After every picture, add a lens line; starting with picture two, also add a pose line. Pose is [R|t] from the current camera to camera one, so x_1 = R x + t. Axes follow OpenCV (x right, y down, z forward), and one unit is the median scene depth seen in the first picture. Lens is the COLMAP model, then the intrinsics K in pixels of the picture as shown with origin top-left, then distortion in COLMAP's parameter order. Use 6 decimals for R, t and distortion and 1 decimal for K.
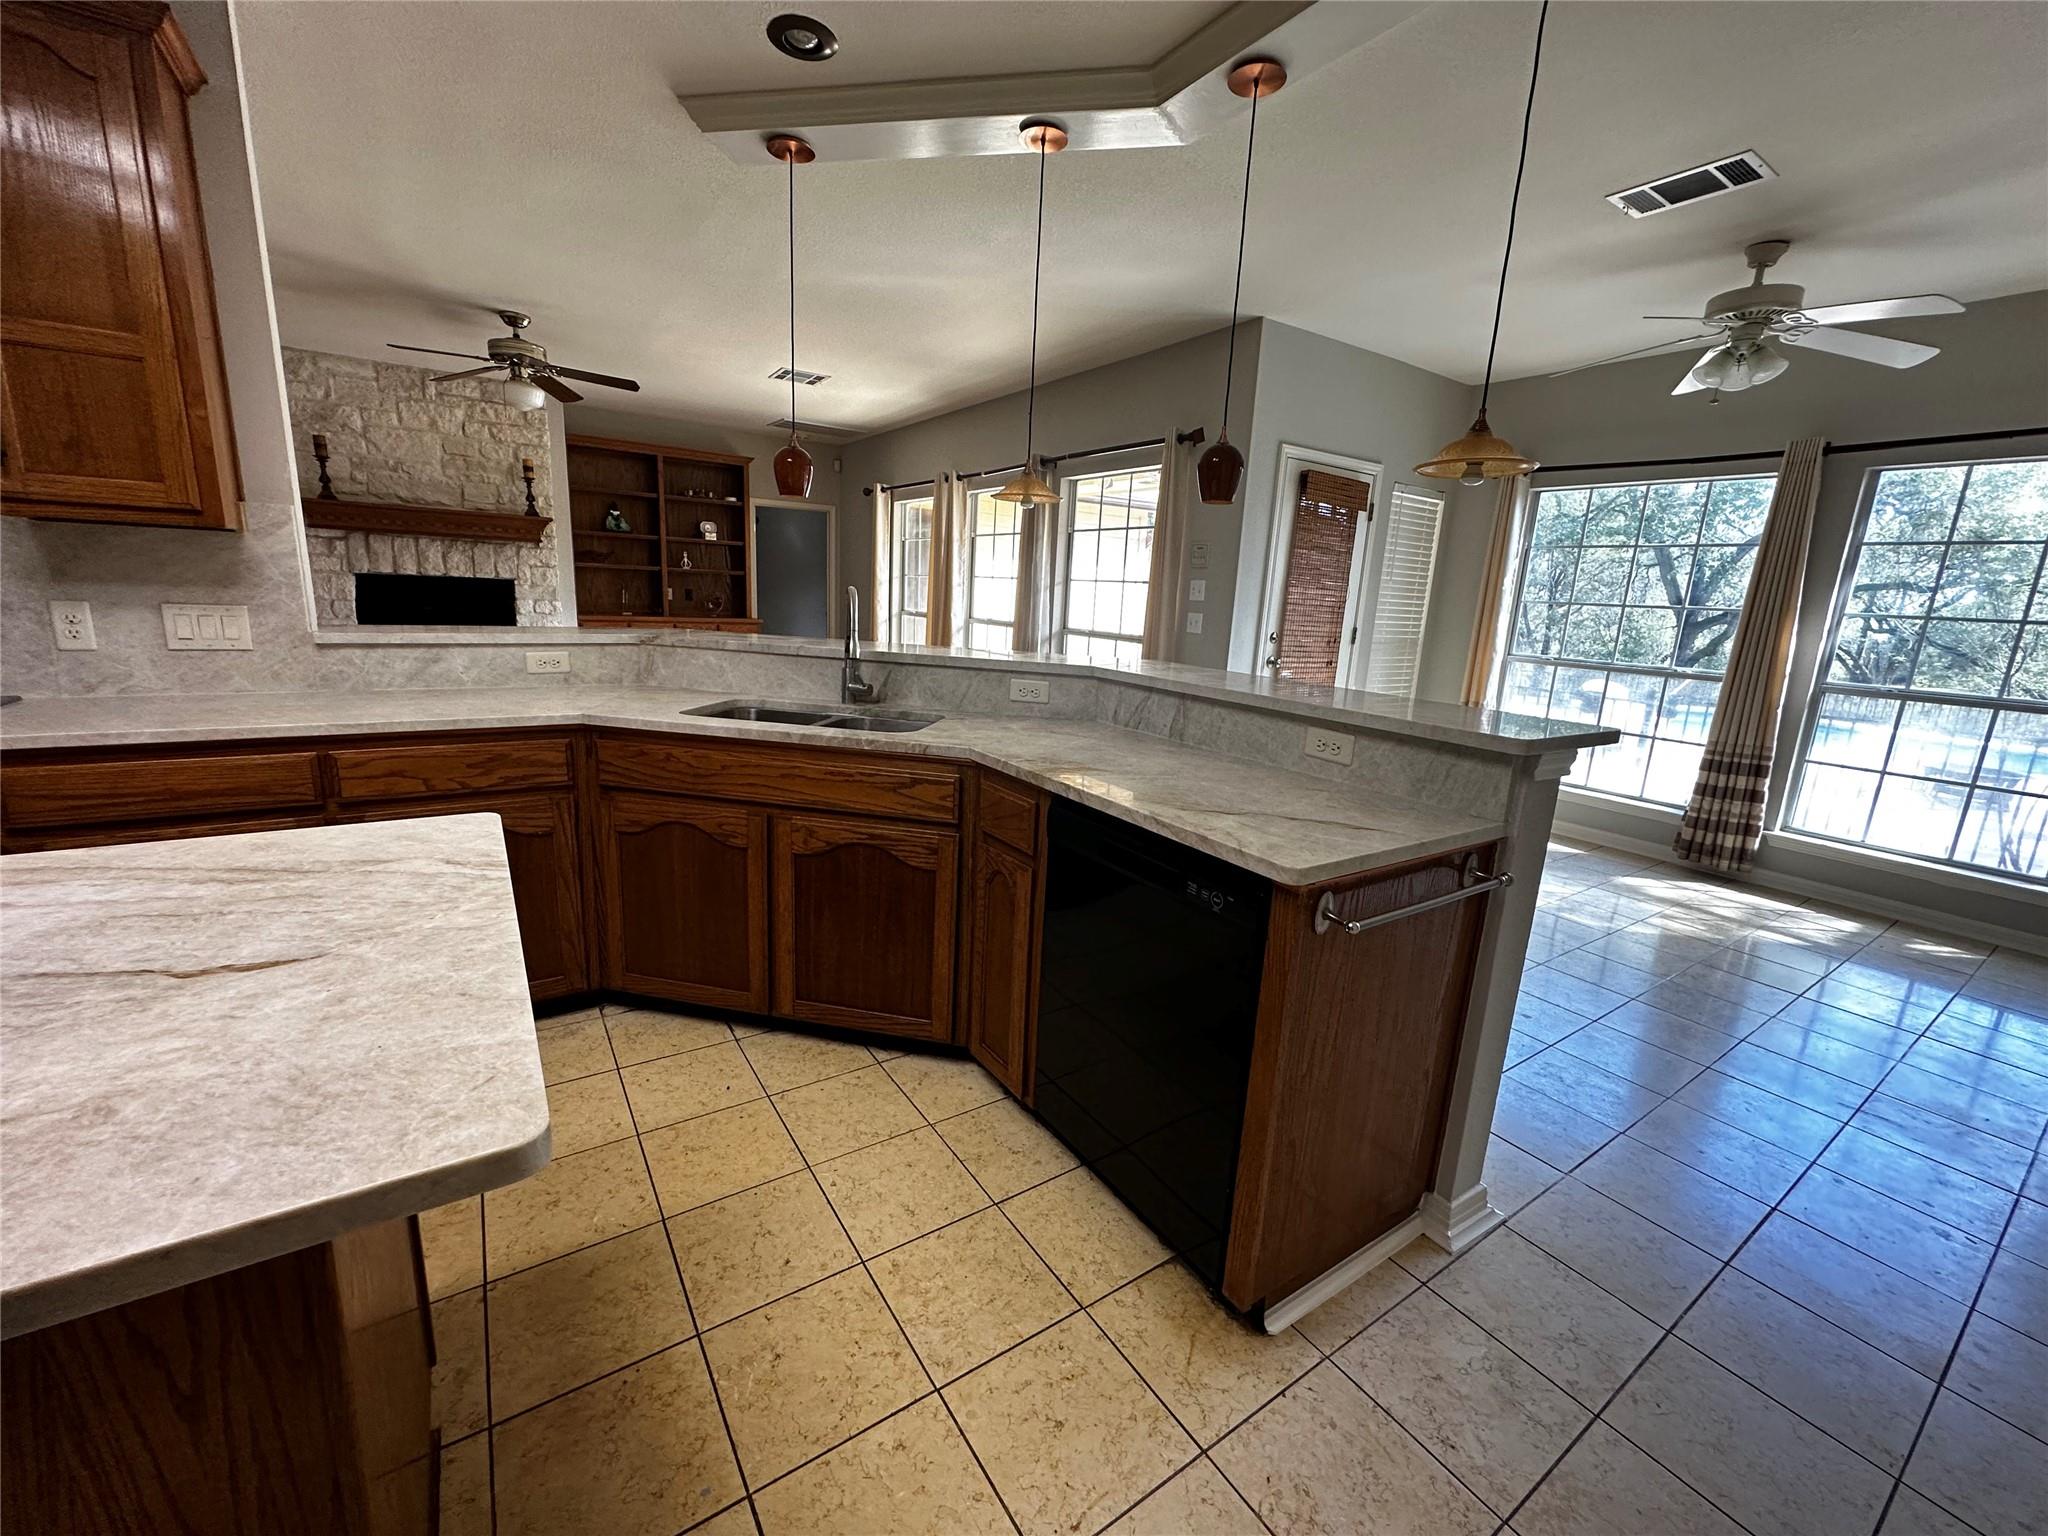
lens RADIAL K [[815.9, 0, 1025.4], [0, 815.9, 765.6], [0, 0, 1]] dist [-0.003927, 0.000731]
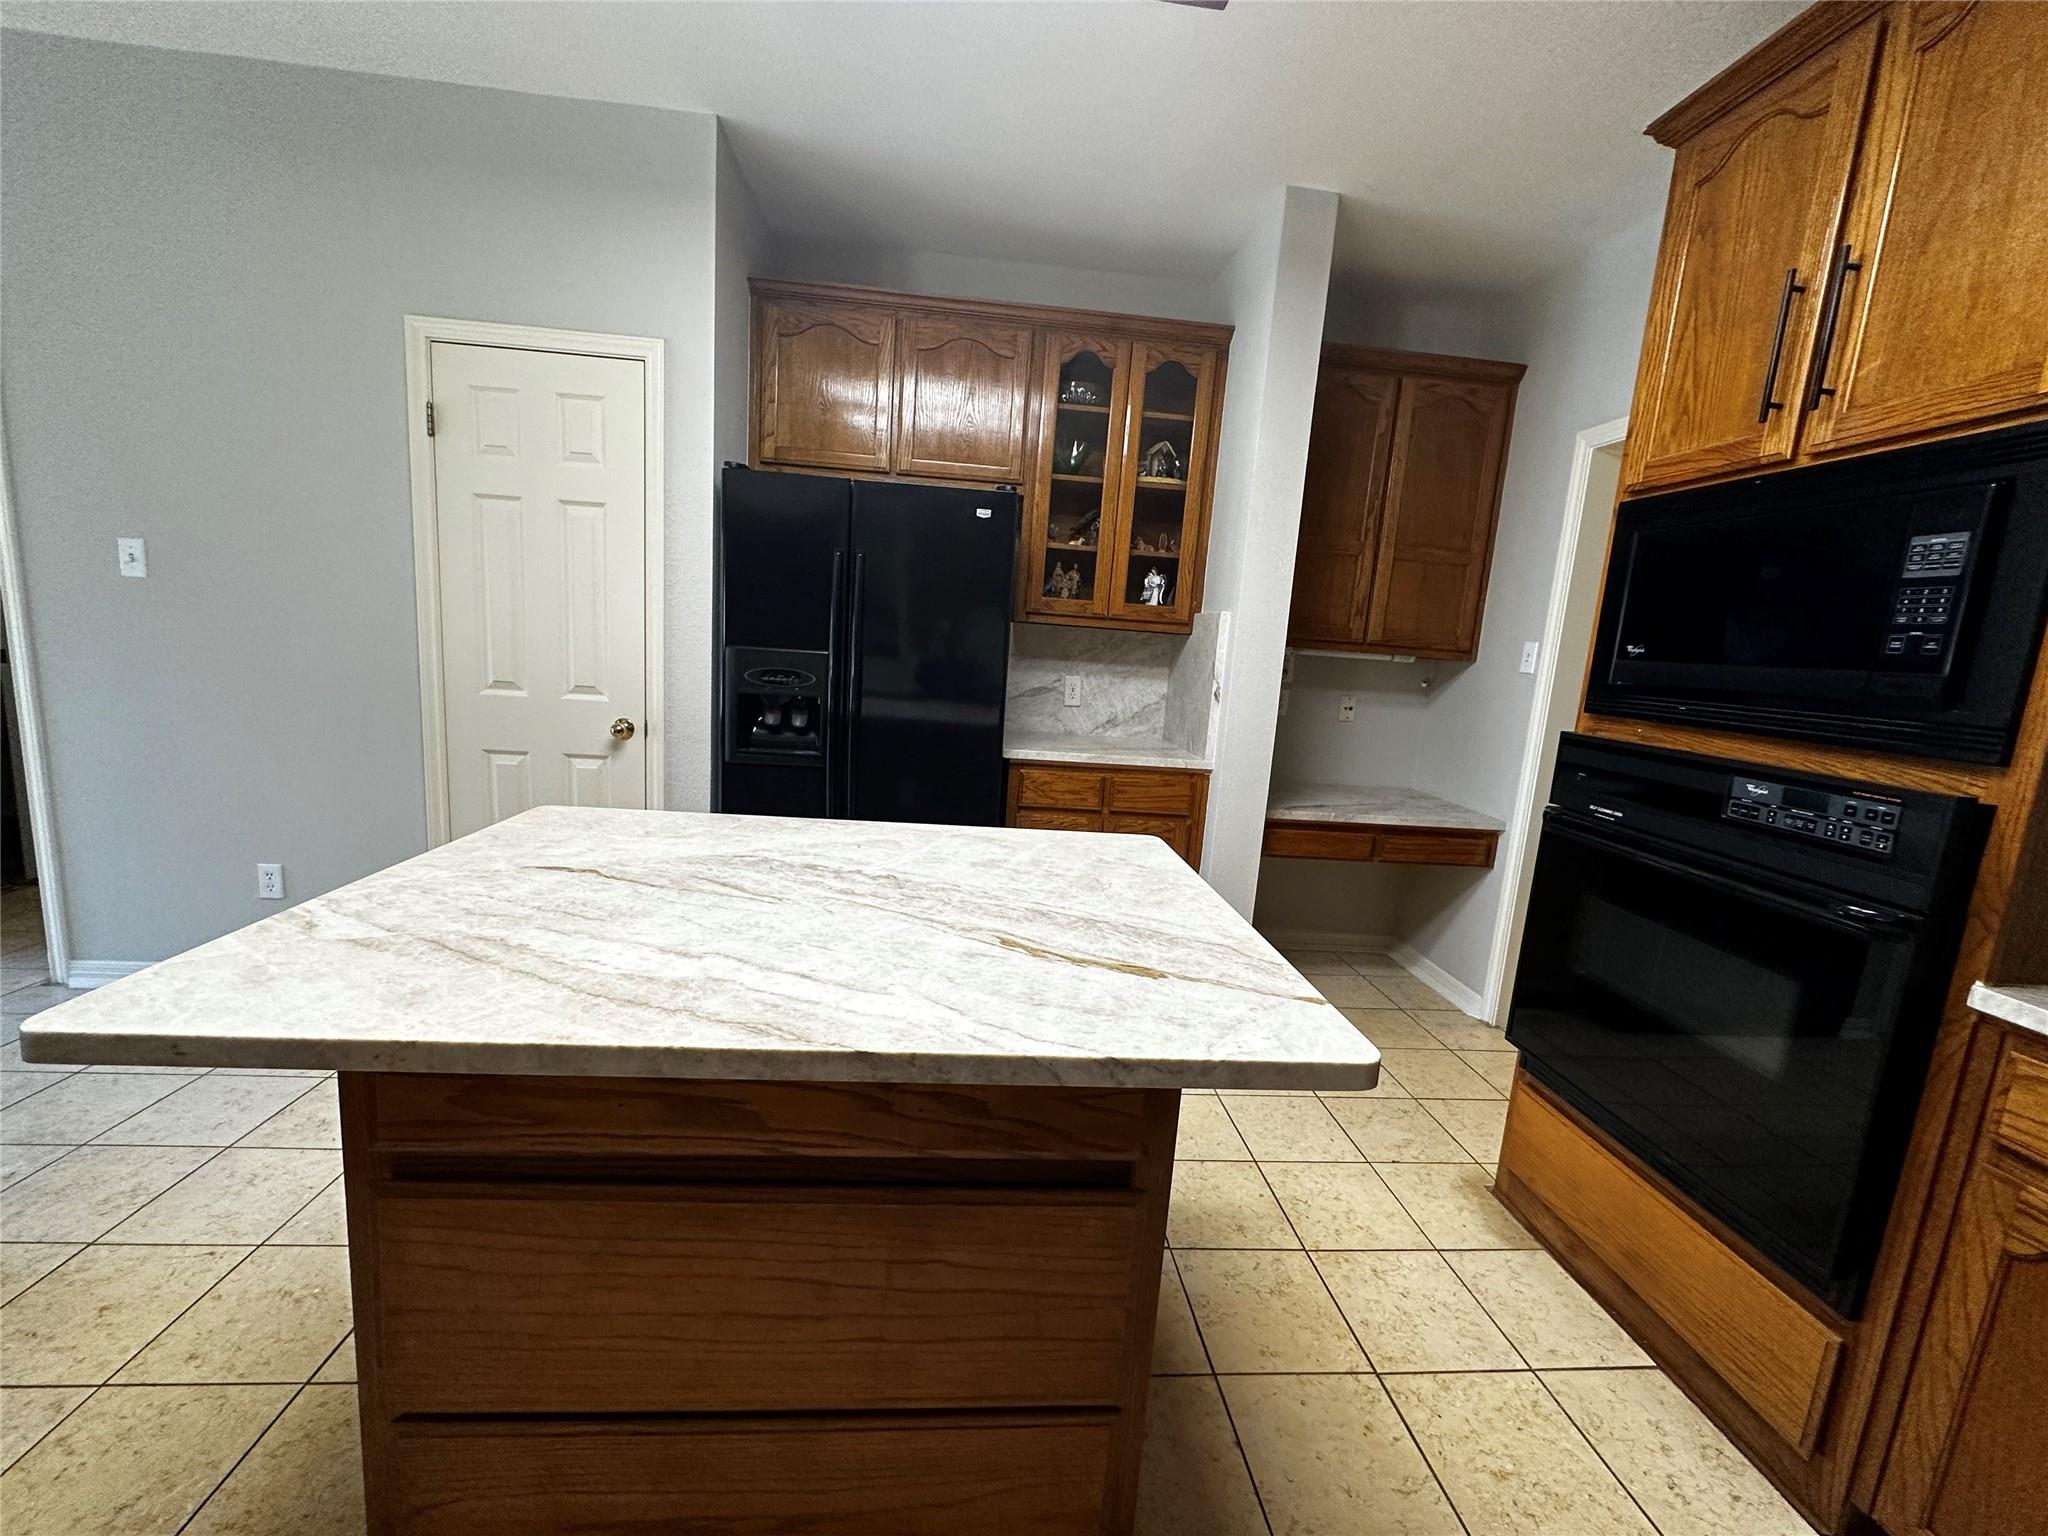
lens RADIAL K [[815.9, 0, 1023.2], [0, 815.9, 761.6], [0, 0, 1]] dist [-0.003927, 0.000731]
pose [[-0.866254, -0.185142, 0.464033, -0.408266], [-0.009695, 0.934856, 0.354895, -0.084417], [-0.499511, 0.302931, -0.811617, 0.300462]]
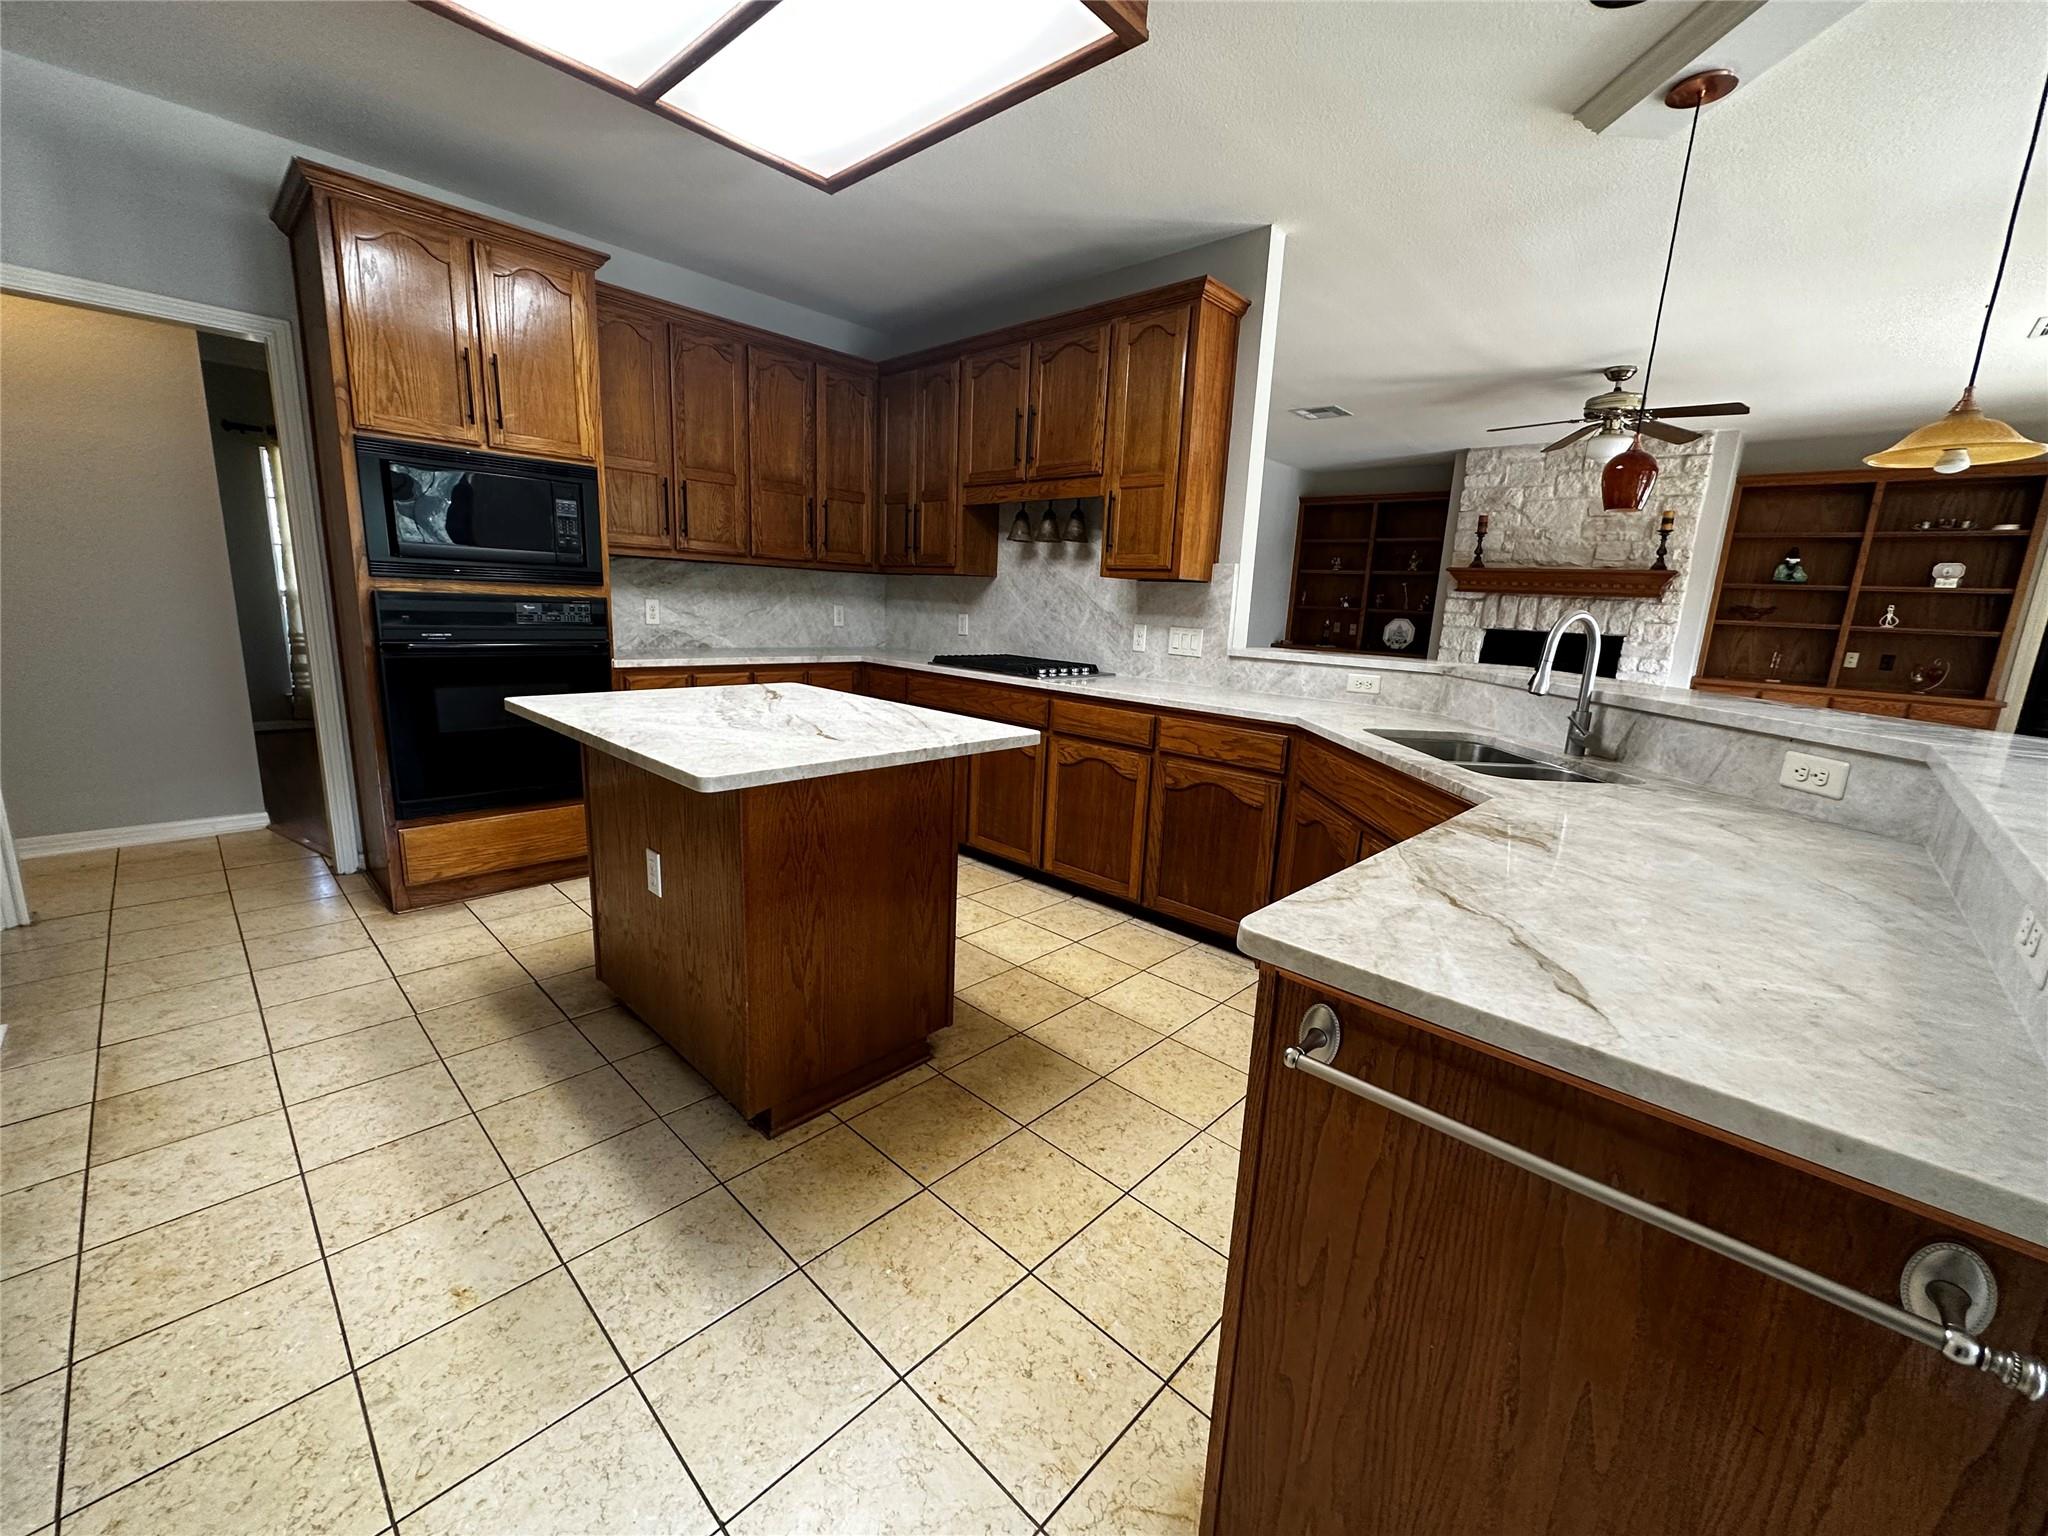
lens RADIAL K [[815.9, 0, 1021.9], [0, 815.9, 764.5], [0, 0, 1]] dist [-0.003927, 0.000731]
pose [[0.216687, 0.156642, -0.963592, 0.260851], [-0.241237, 0.965025, 0.102627, -0.010470], [0.945966, 0.210216, 0.246897, 0.165292]]
